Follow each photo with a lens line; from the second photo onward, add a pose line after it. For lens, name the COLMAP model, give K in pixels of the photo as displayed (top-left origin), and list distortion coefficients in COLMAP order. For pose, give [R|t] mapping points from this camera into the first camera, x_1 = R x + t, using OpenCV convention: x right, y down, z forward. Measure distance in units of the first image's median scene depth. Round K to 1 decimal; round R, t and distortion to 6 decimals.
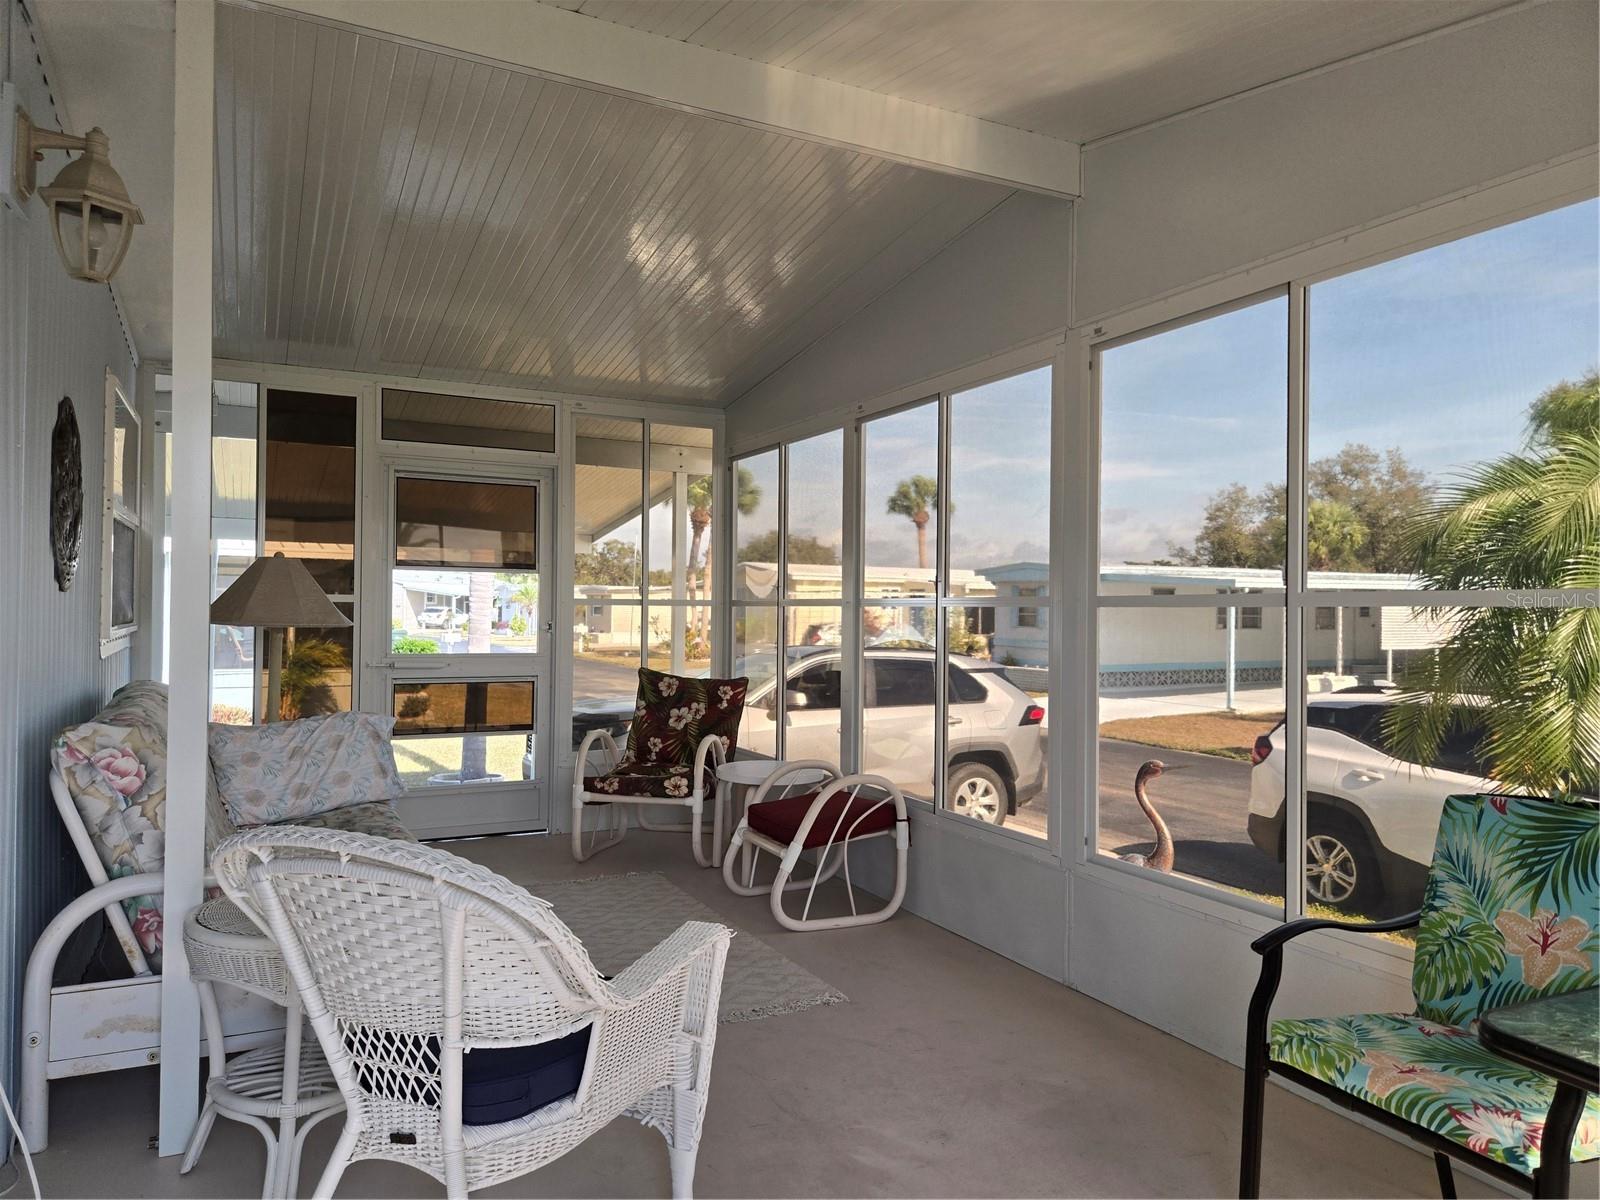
lens RADIAL K [[1071.6, 0, 803.9], [0, 1071.6, 598.8], [0, 0, 1]] dist [0.070540, -0.062853]
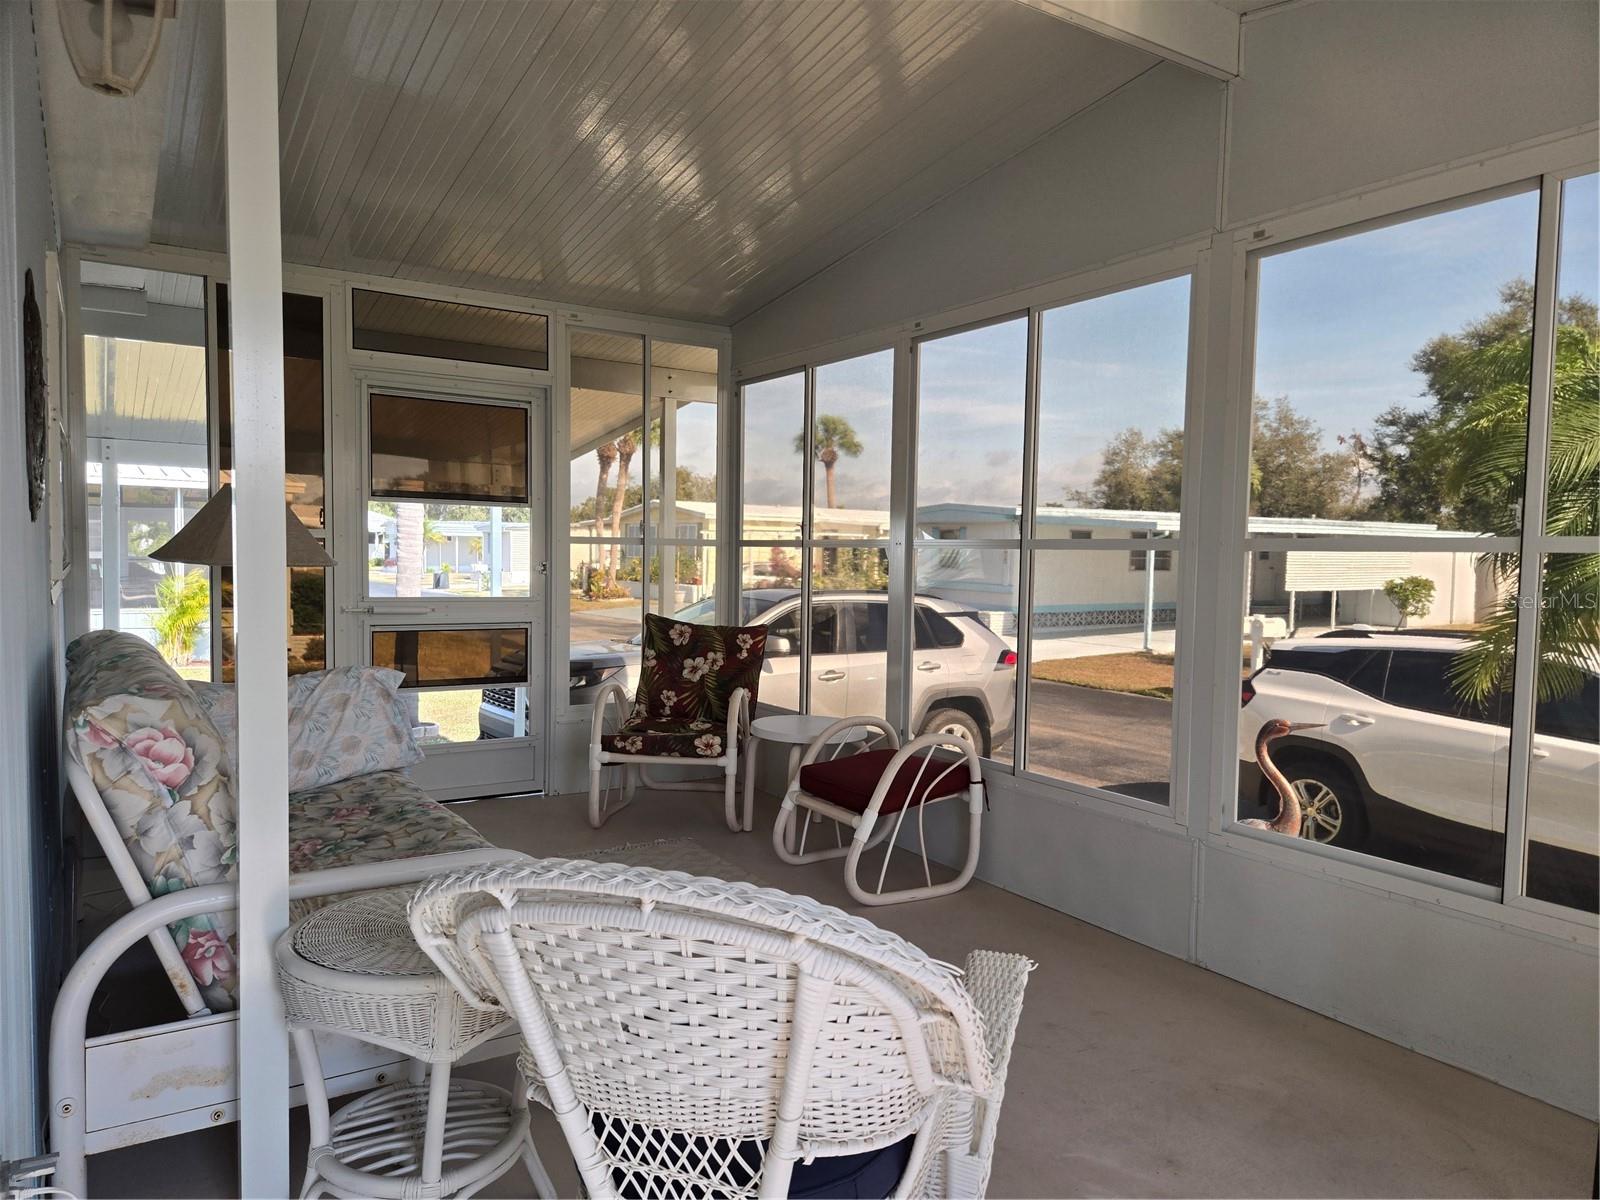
lens RADIAL K [[1067.0, 0, 799.2], [0, 1067.0, 609.2], [0, 0, 1]] dist [0.077056, -0.068670]
pose [[0.995047, 0.001601, 0.099397, -0.131994], [-0.008162, 0.997810, 0.065633, 0.000082], [-0.099074, -0.066119, 0.992881, 0.104263]]
